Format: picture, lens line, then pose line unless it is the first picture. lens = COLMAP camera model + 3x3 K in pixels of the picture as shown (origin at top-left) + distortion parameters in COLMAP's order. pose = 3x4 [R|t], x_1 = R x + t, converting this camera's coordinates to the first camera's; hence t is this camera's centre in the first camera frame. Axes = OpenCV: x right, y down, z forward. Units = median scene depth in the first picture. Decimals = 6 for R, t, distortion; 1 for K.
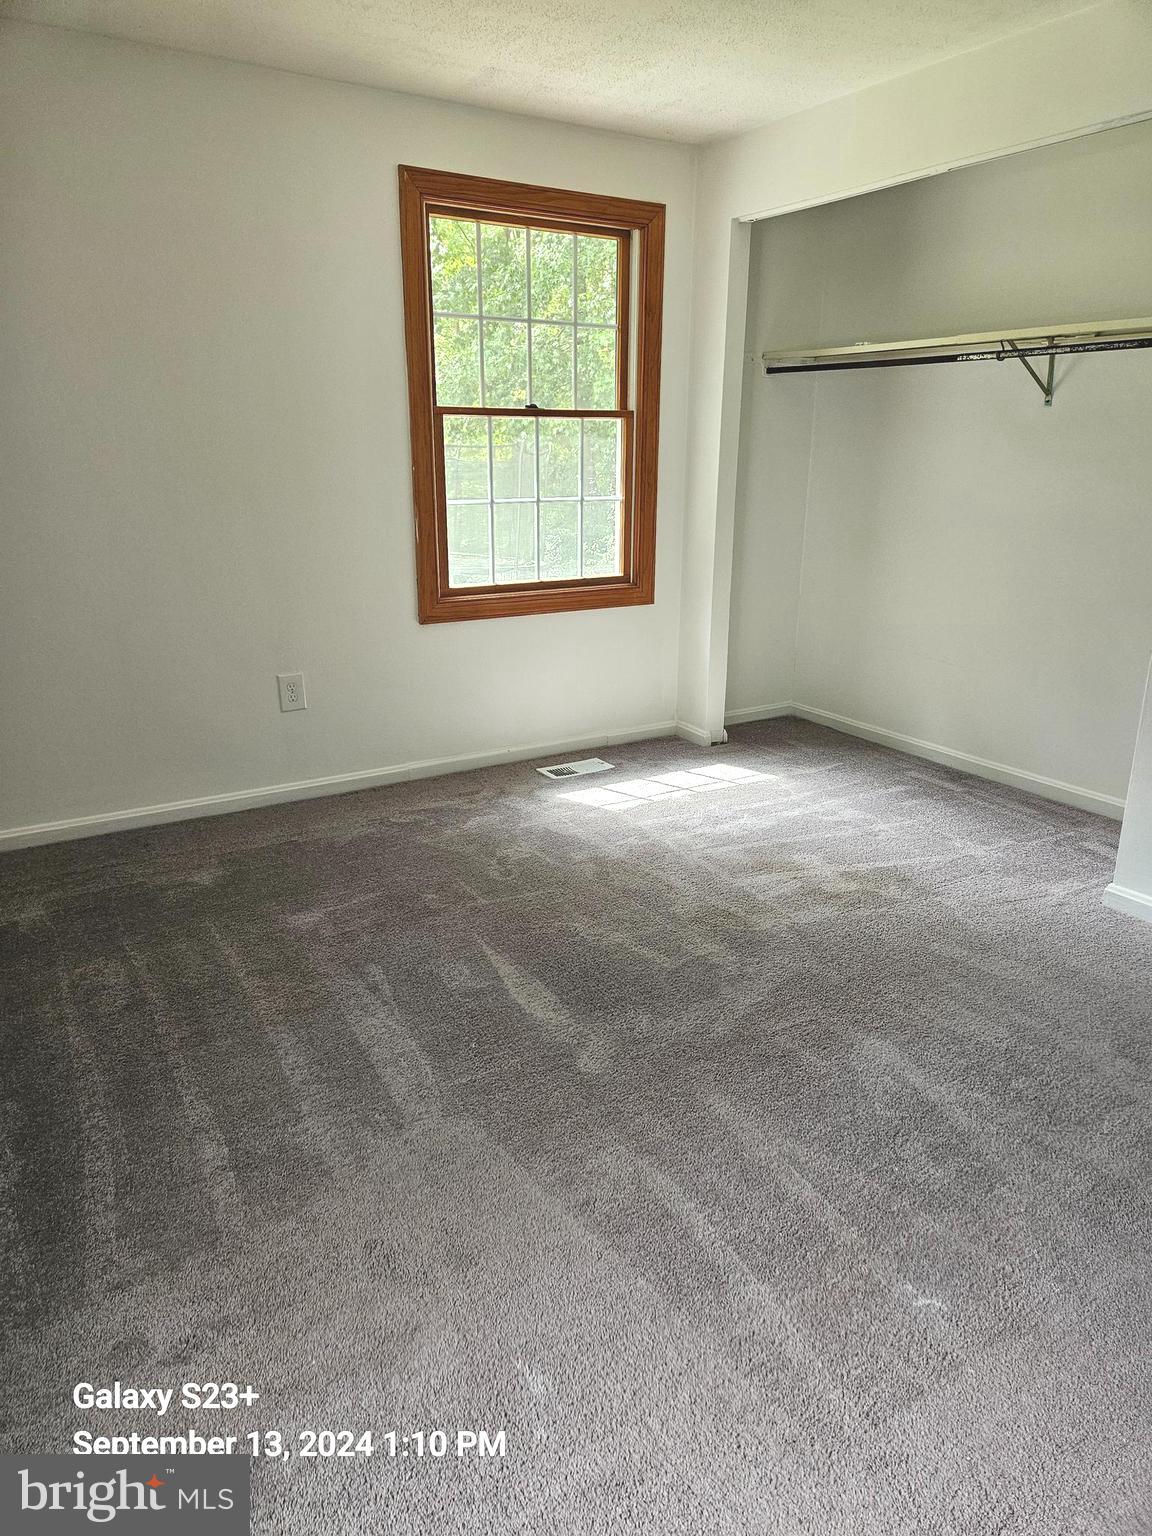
lens RADIAL K [[1050.4, 0, 542.9], [0, 1050.4, 767.7], [0, 0, 1]] dist [0.070699, -0.062381]
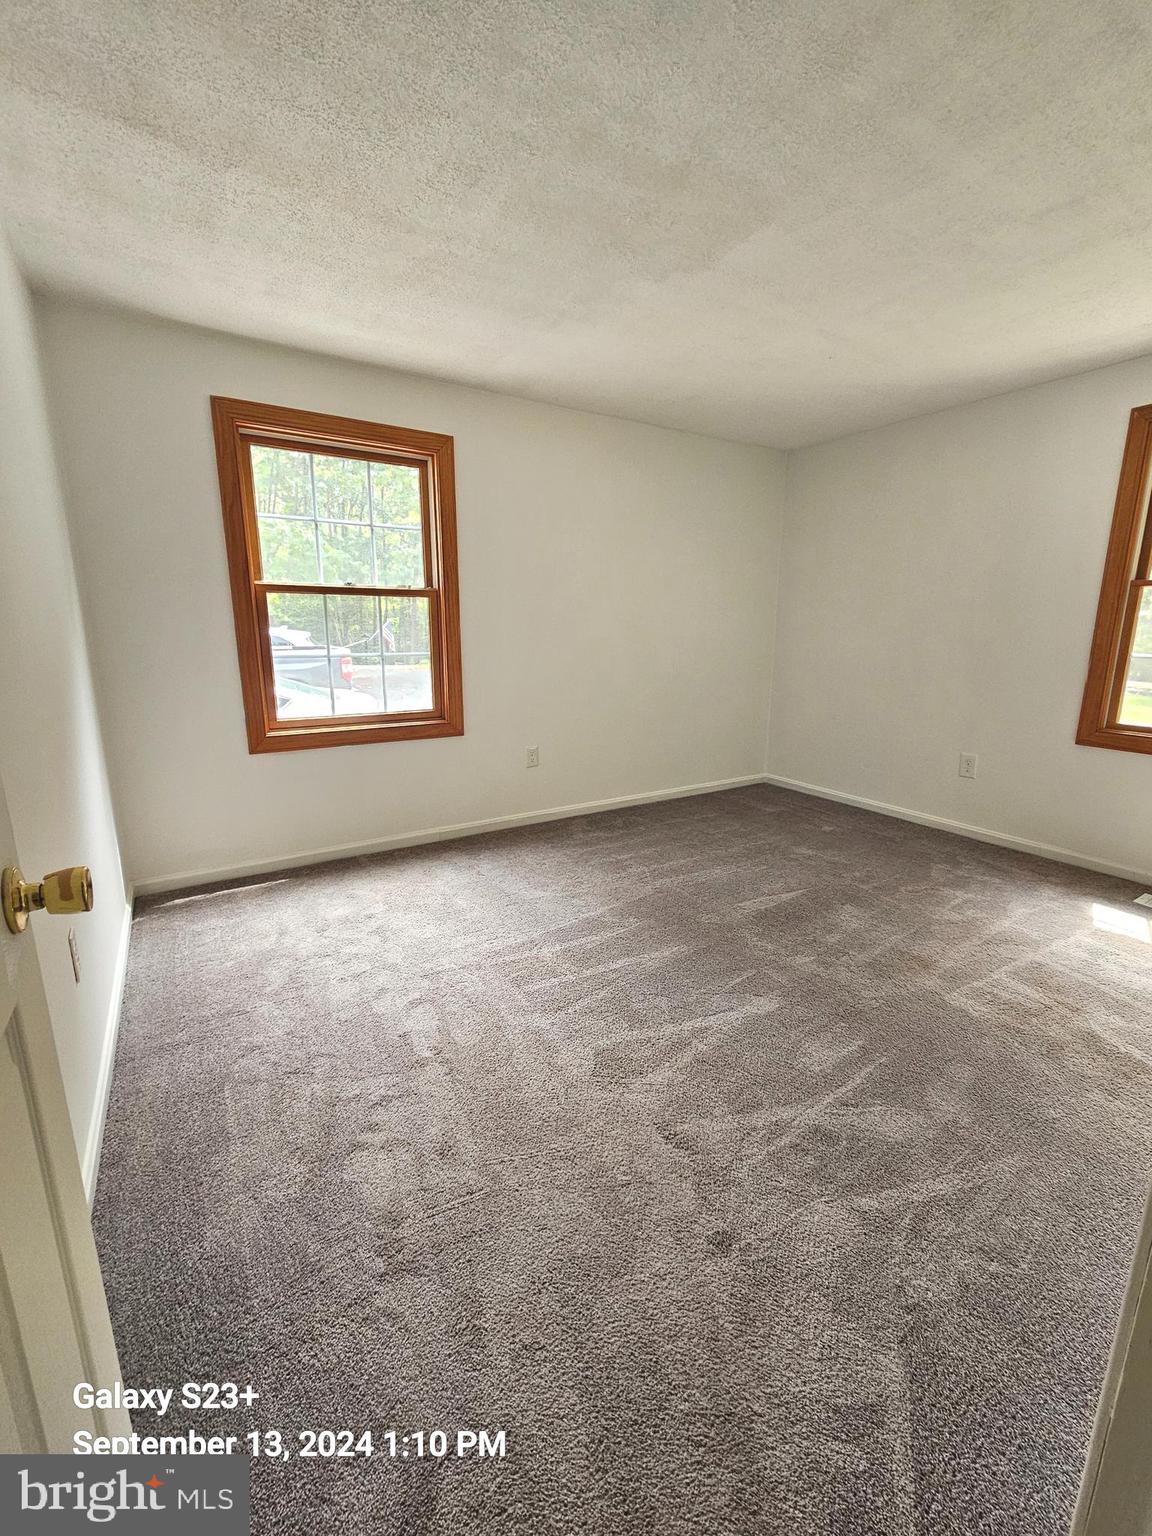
lens RADIAL K [[638.3, 0, 577.8], [0, 638.3, 765.1], [0, 0, 1]] dist [0.000226, -0.000349]
pose [[-0.002699, 0.214957, -0.976620, 0.678019], [-0.297434, 0.932251, 0.206013, -0.092753], [0.954739, 0.291036, 0.061419, 0.371272]]
